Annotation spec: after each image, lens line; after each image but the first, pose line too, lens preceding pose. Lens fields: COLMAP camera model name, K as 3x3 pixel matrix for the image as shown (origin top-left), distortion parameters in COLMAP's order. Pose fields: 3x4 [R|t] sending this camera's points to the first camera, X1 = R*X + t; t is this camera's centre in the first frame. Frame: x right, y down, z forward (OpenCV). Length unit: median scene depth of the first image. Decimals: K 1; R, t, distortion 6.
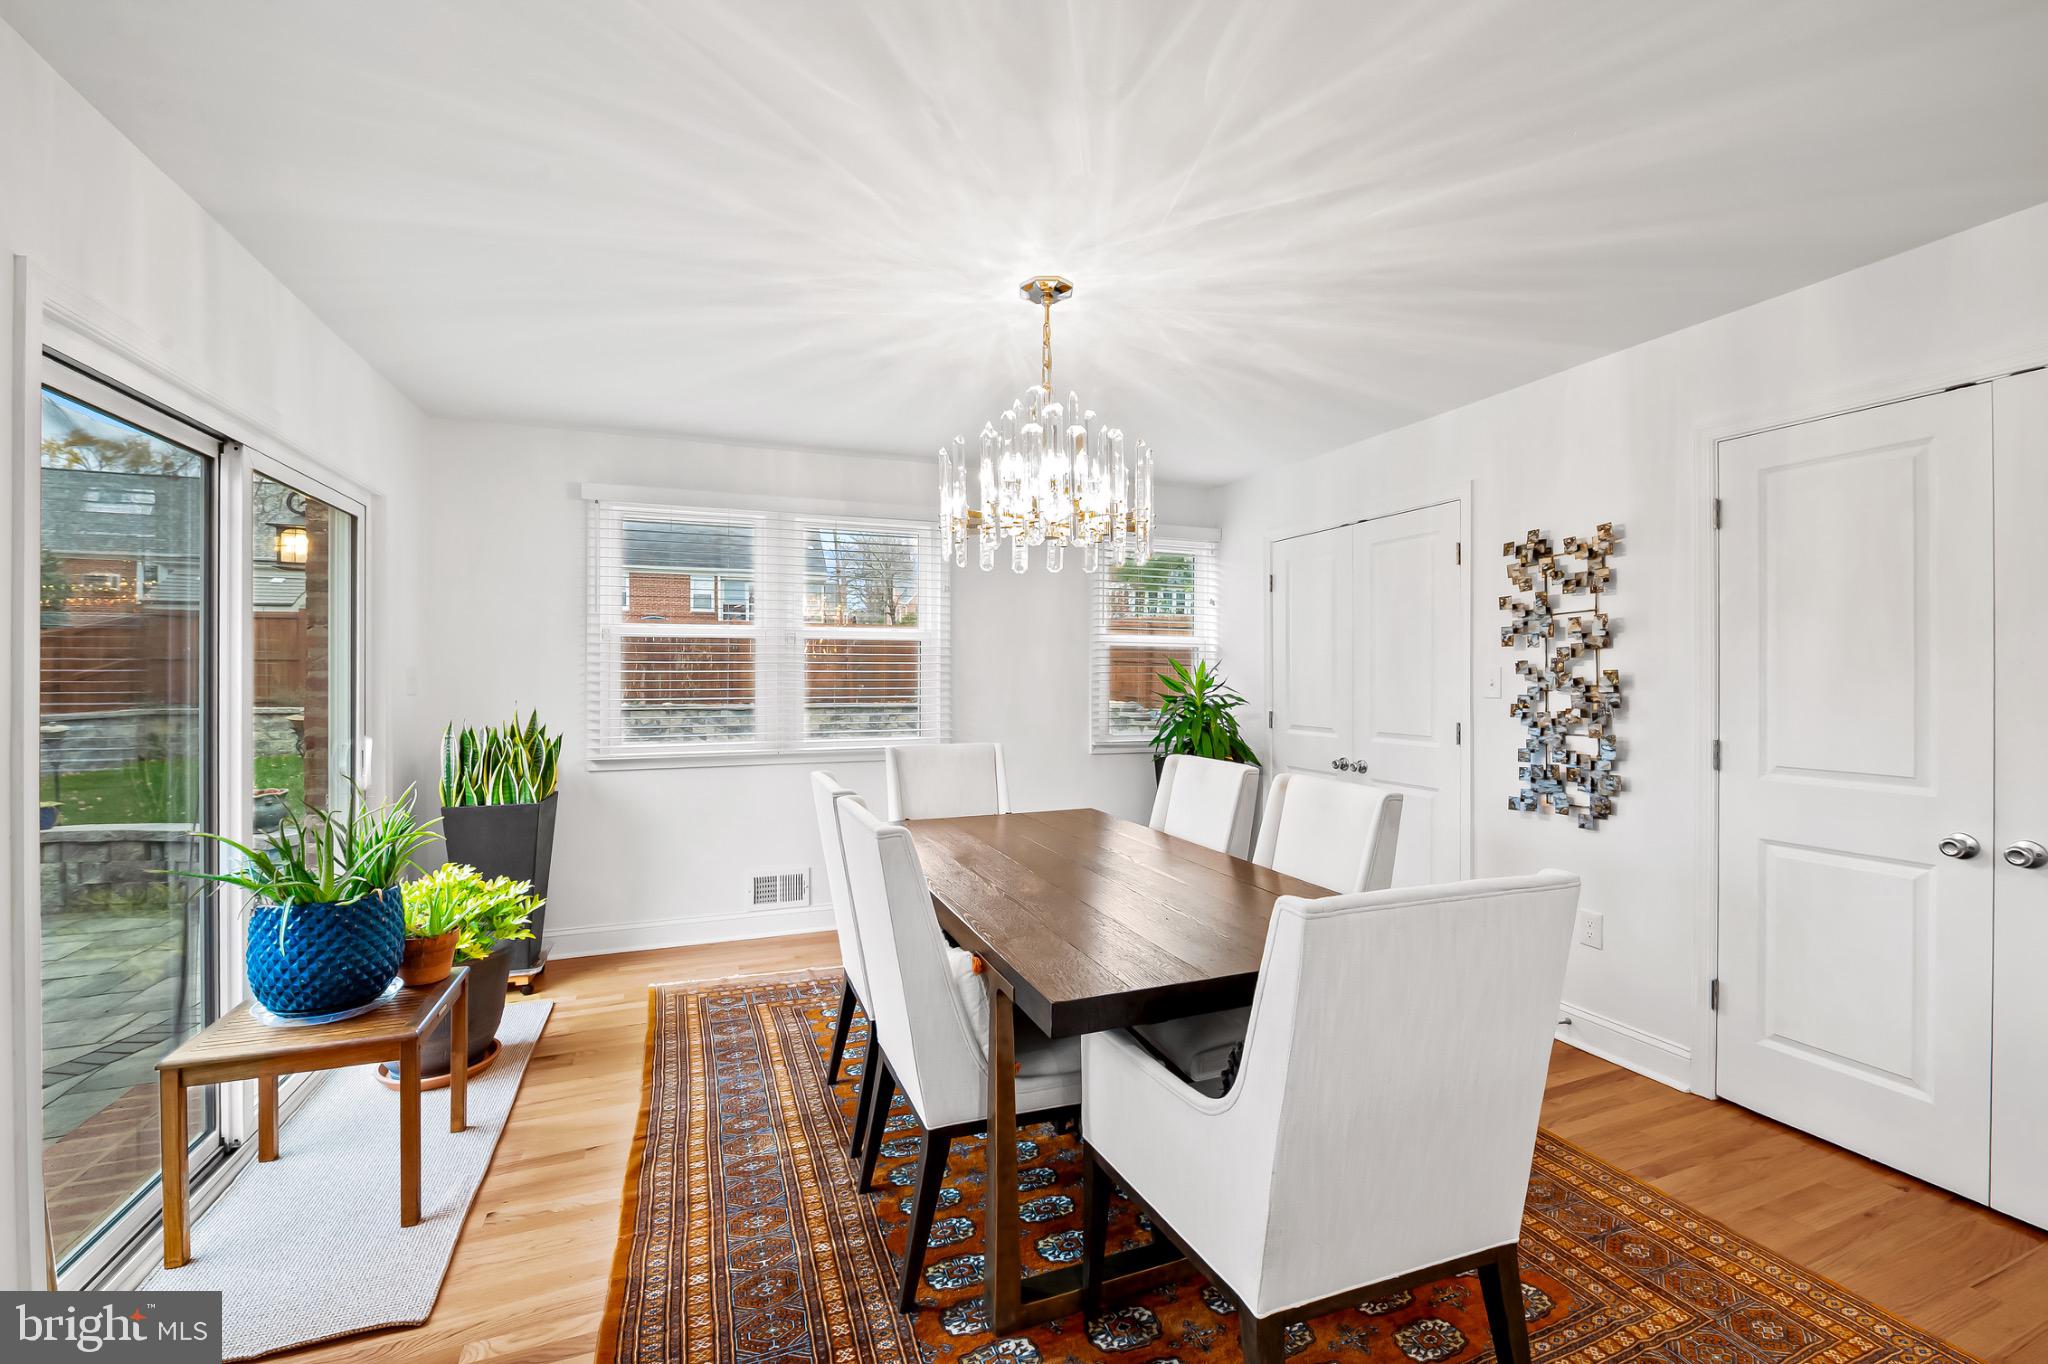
lens RADIAL K [[850.8, 0, 1024.0], [0, 850.8, 682.0], [0, 0, 1]] dist [-0.008719, -0.000347]
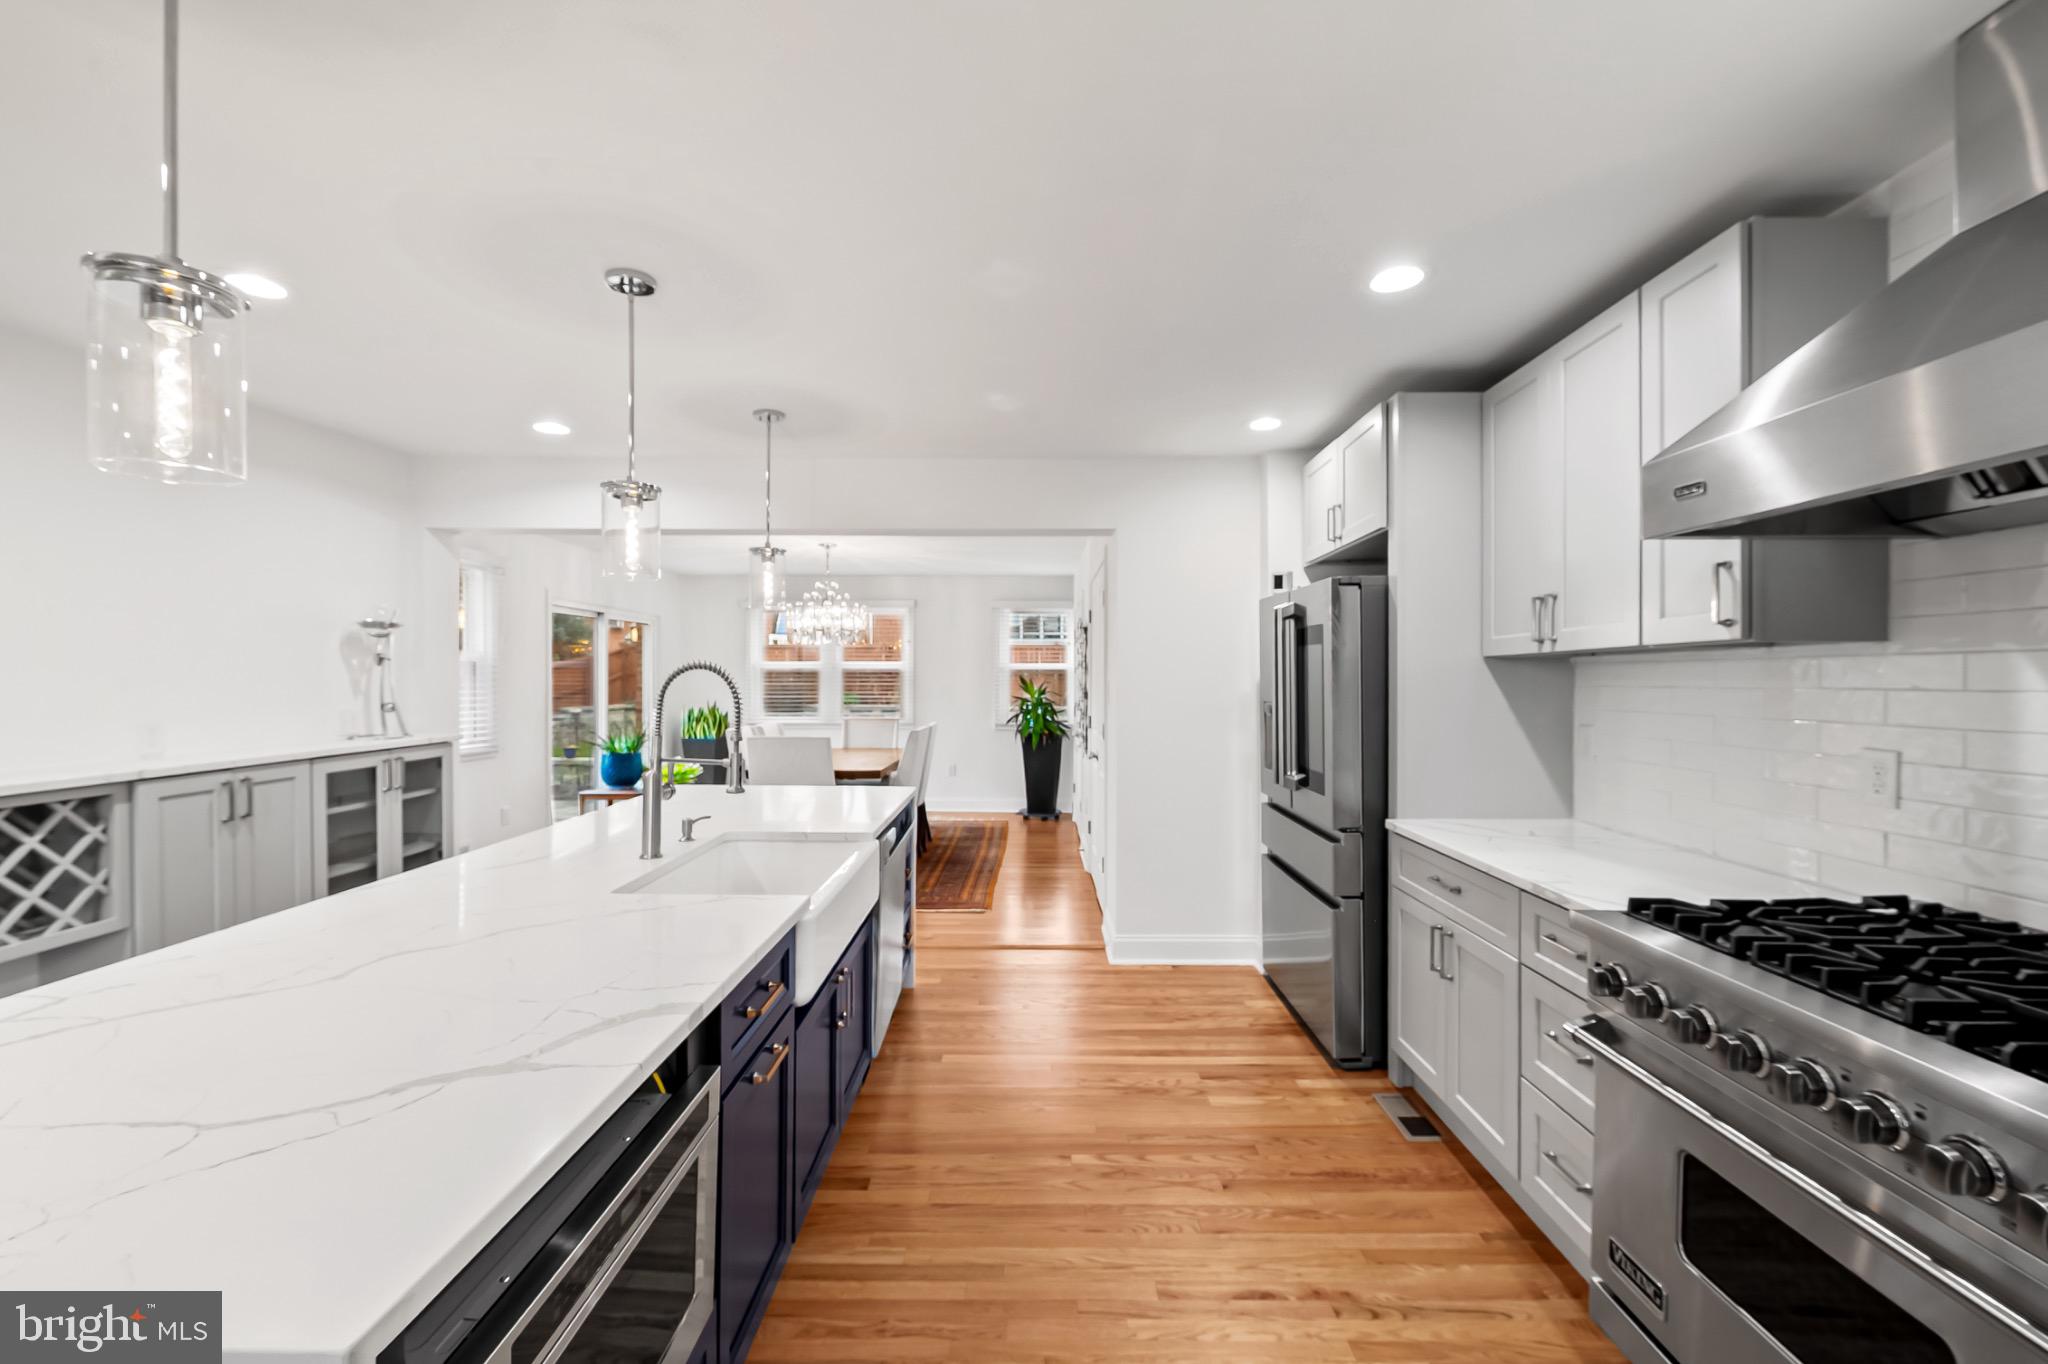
lens RADIAL K [[832.0, 0, 1022.4], [0, 832.0, 664.4], [0, 0, 1]] dist [-0.010134, -0.000407]
pose [[0.925922, -0.006765, -0.377653, 0.945303], [-0.005958, 0.999454, -0.032511, 0.002786], [0.377667, 0.032352, 0.925376, -0.726675]]
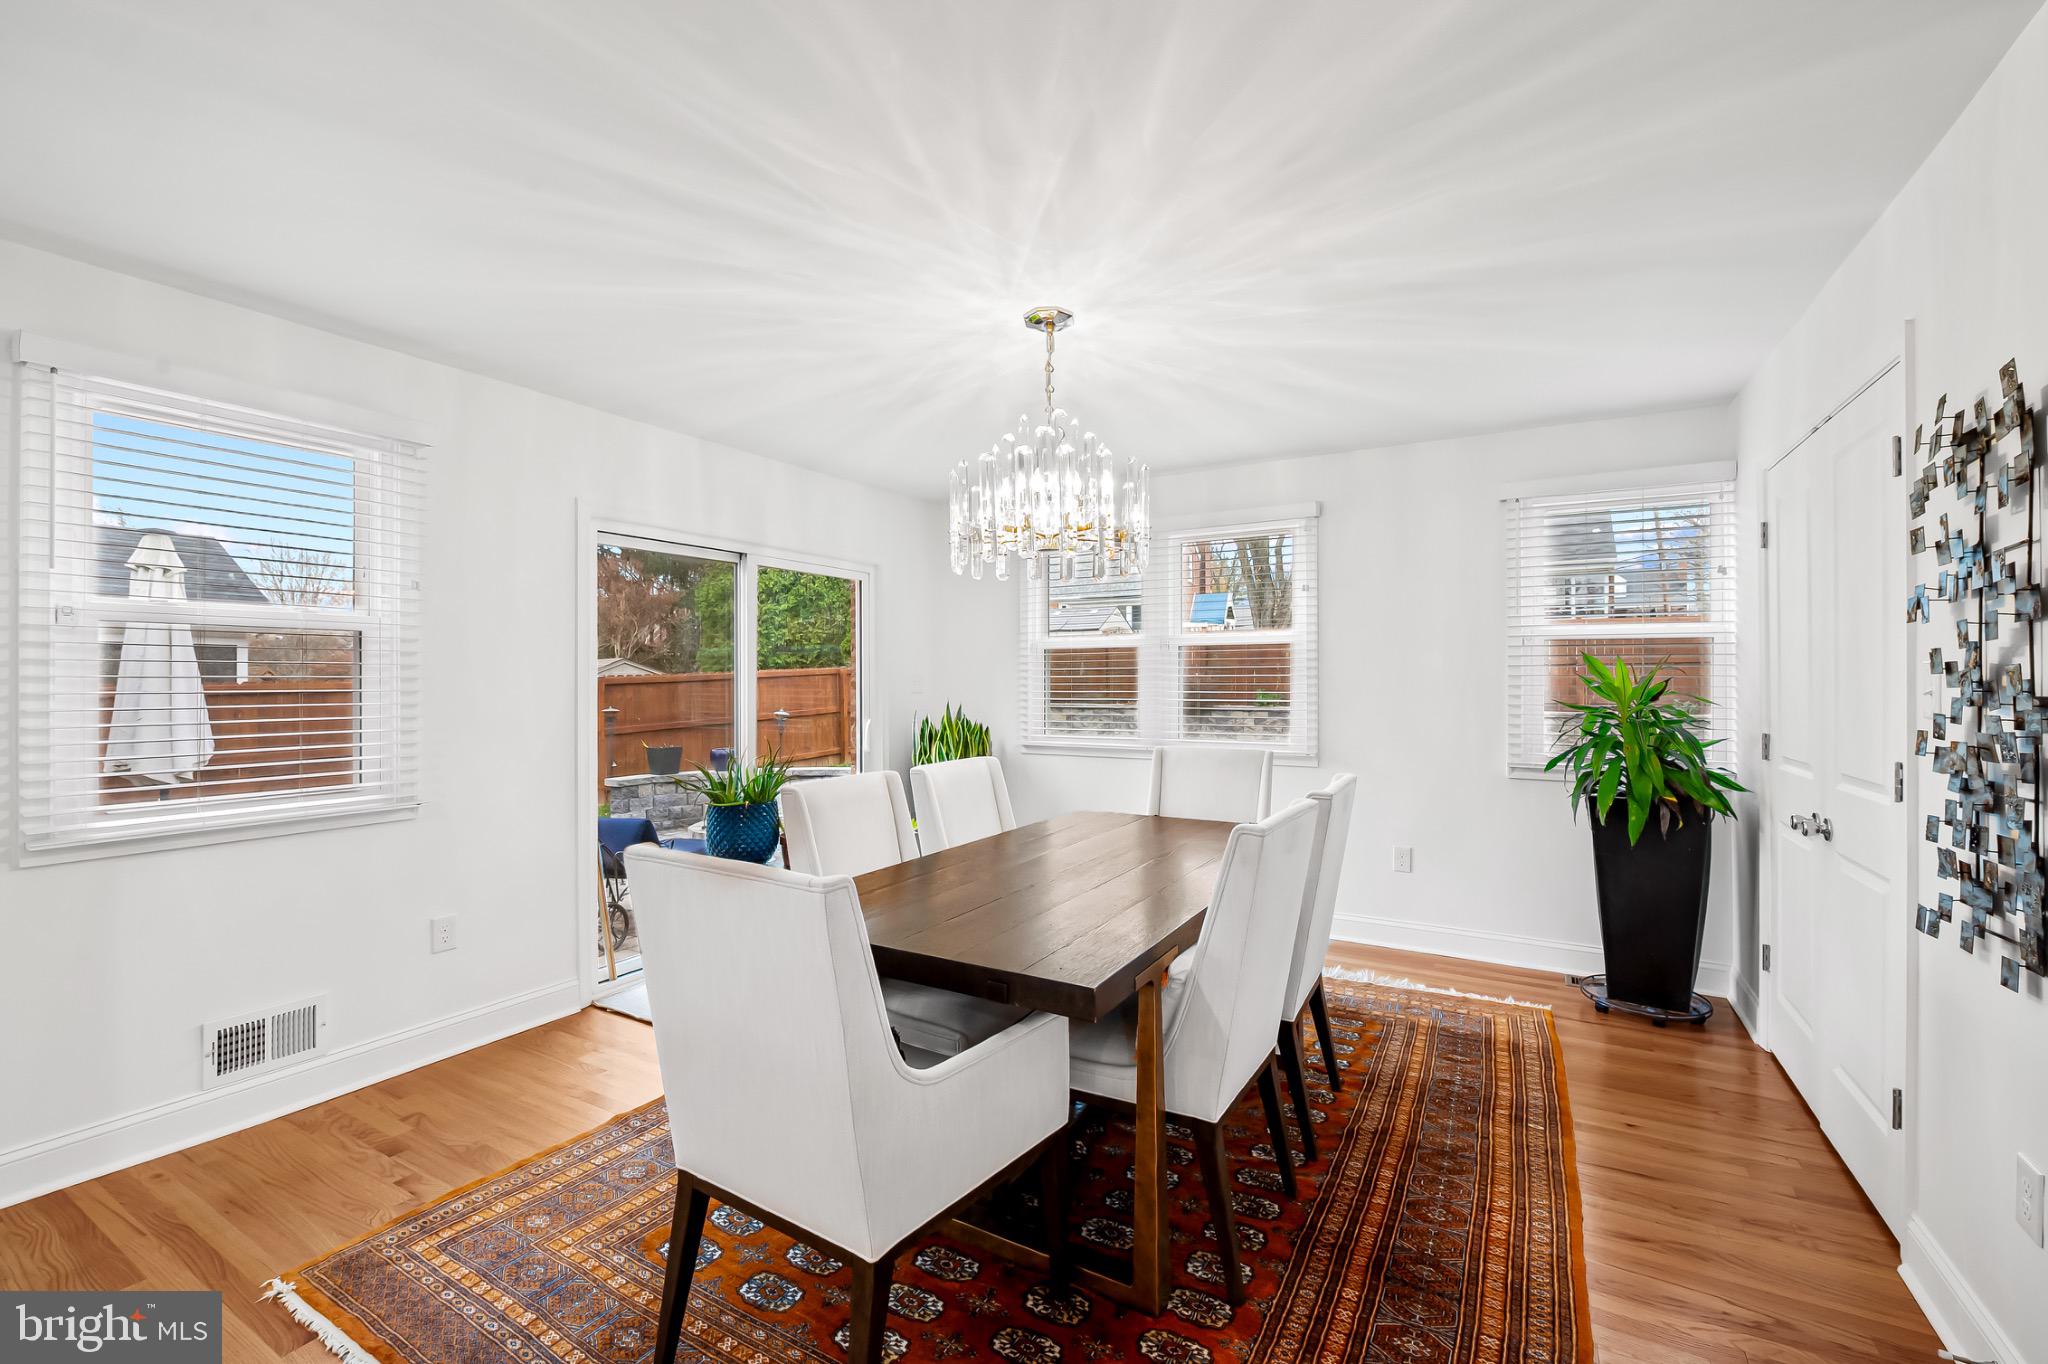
lens RADIAL K [[850.8, 0, 1024.0], [0, 850.8, 682.0], [0, 0, 1]] dist [-0.008719, -0.000347]
pose [[0.620767, 0.000150, -0.783995, 0.492924], [-0.004214, 0.999986, -0.003146, -0.000586], [0.783984, 0.005257, 0.620759, 0.182869]]
